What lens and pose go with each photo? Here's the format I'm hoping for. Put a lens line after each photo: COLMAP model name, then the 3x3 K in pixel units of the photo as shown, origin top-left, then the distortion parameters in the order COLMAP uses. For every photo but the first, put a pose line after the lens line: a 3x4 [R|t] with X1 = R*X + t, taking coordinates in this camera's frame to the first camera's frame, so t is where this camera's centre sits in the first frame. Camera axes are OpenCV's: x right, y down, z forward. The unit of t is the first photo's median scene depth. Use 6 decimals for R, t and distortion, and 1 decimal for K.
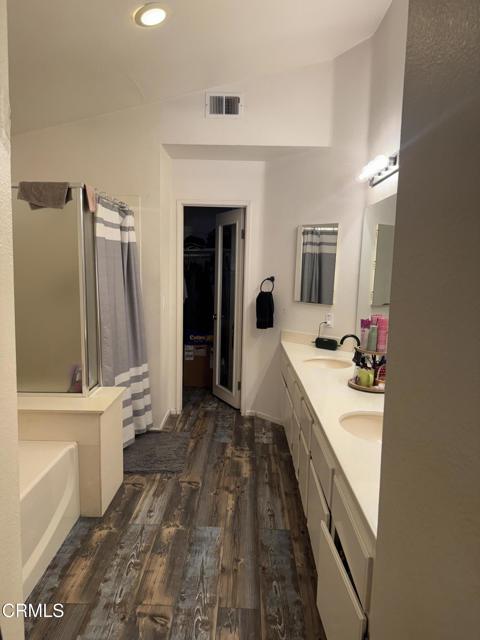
lens RADIAL K [[440.2, 0, 240.0], [0, 440.2, 320.0], [0, 0, 1]] dist [0.067282, -0.087000]
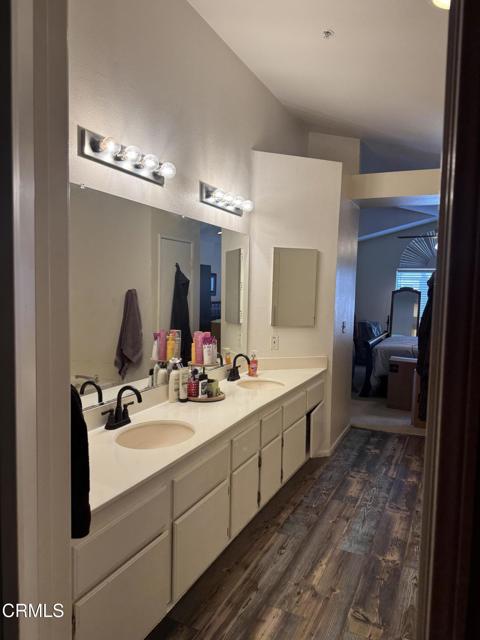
lens RADIAL K [[440.2, 0, 240.0], [0, 440.2, 320.0], [0, 0, 1]] dist [0.067282, -0.087000]
pose [[-0.904148, -0.069719, 0.421493, -0.231855], [0.011797, 0.982144, 0.187763, -0.244812], [-0.427057, 0.174738, -0.887181, 1.920745]]
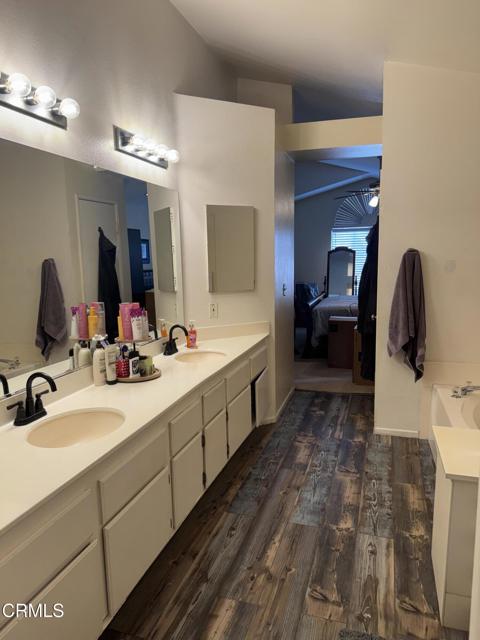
lens RADIAL K [[440.2, 0, 240.0], [0, 440.2, 320.0], [0, 0, 1]] dist [0.067282, -0.087000]
pose [[-0.955688, -0.043457, 0.291157, -0.198774], [0.036533, 0.963890, 0.263781, -0.219986], [-0.292106, 0.262729, -0.919591, 1.817528]]
